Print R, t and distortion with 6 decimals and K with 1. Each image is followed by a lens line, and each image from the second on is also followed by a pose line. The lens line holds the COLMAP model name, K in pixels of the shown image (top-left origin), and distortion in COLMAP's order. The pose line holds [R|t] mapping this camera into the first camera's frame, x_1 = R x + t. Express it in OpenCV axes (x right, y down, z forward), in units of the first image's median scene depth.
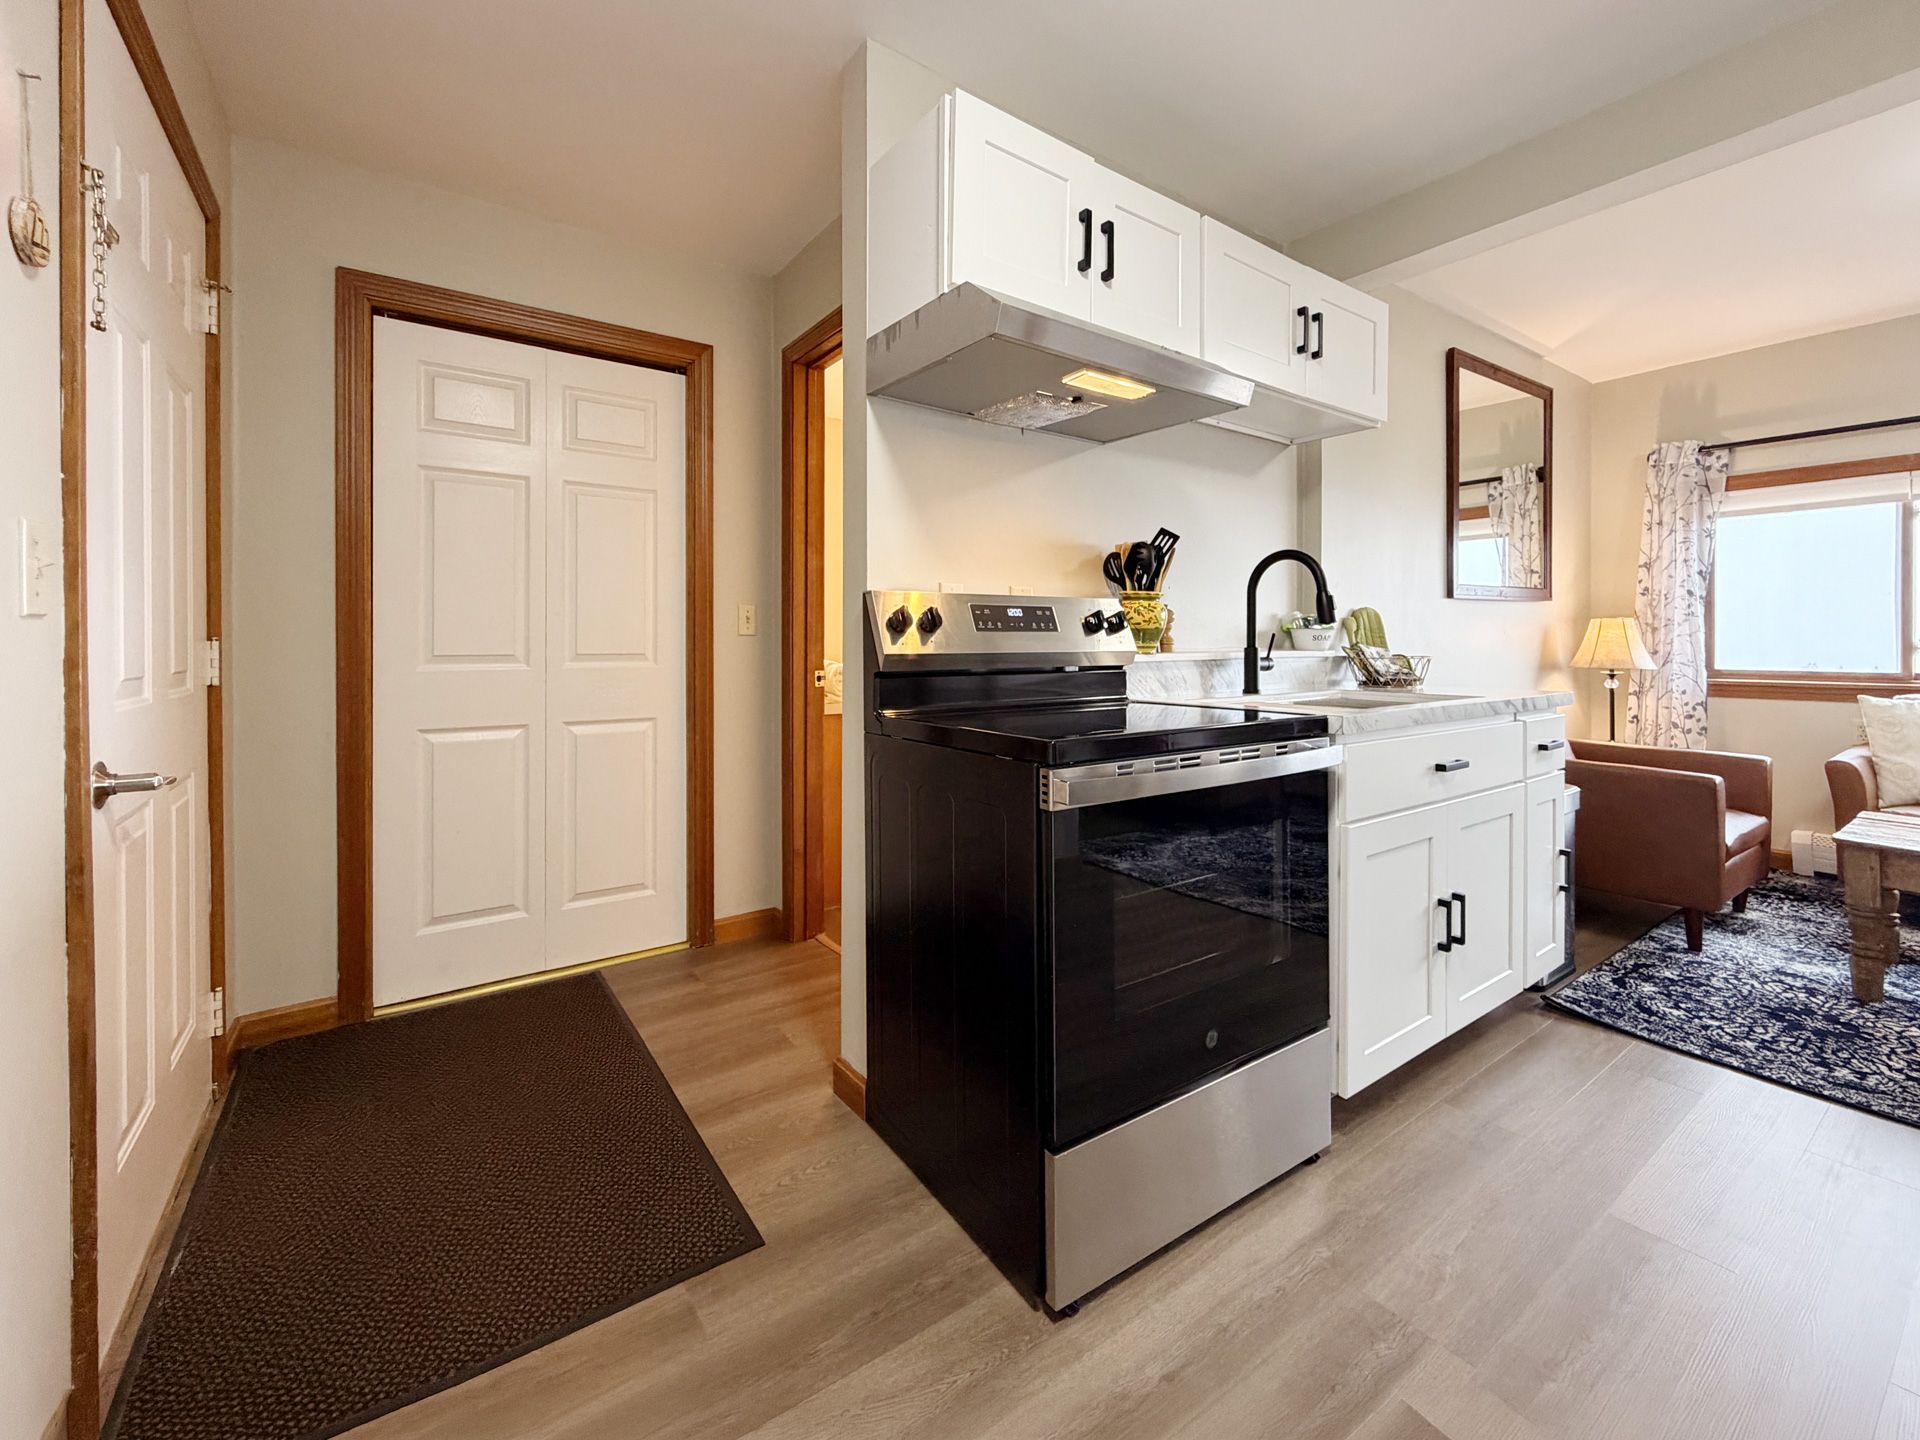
lens RADIAL K [[800.4, 0, 955.5], [0, 800.4, 642.8], [0, 0, 1]] dist [-0.000319, 0.000155]
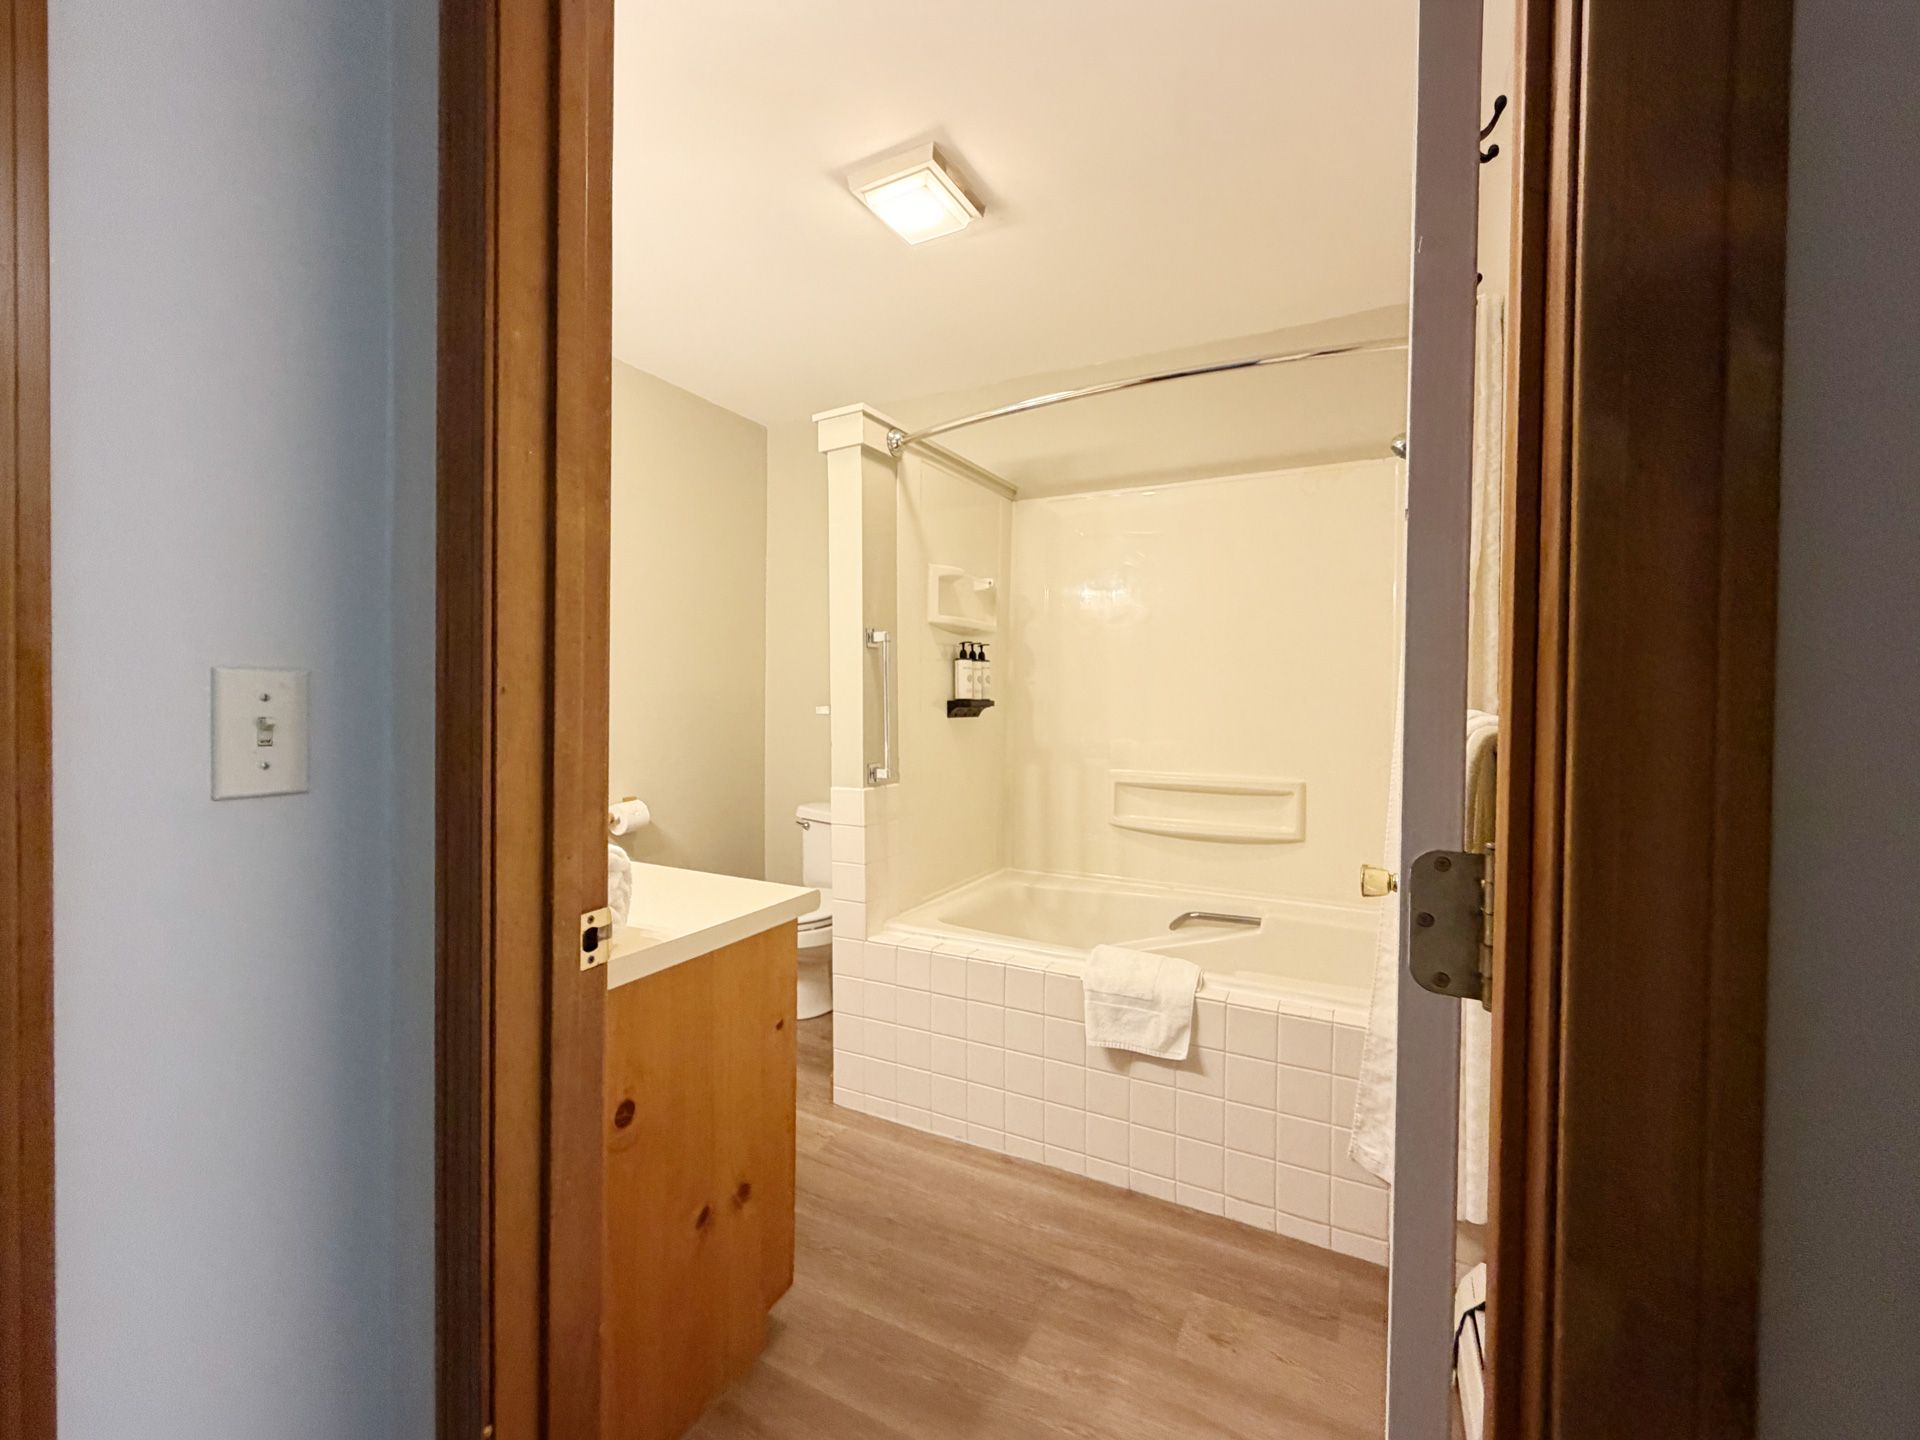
lens RADIAL K [[786.8, 0, 954.3], [0, 786.8, 710.8], [0, 0, 1]] dist [-0.002194, -0.000261]
pose [[0.888512, 0.002519, 0.458847, -0.192619], [-0.008767, 0.999896, 0.011486, -0.042007], [-0.458770, -0.014228, 0.888441, 0.729523]]
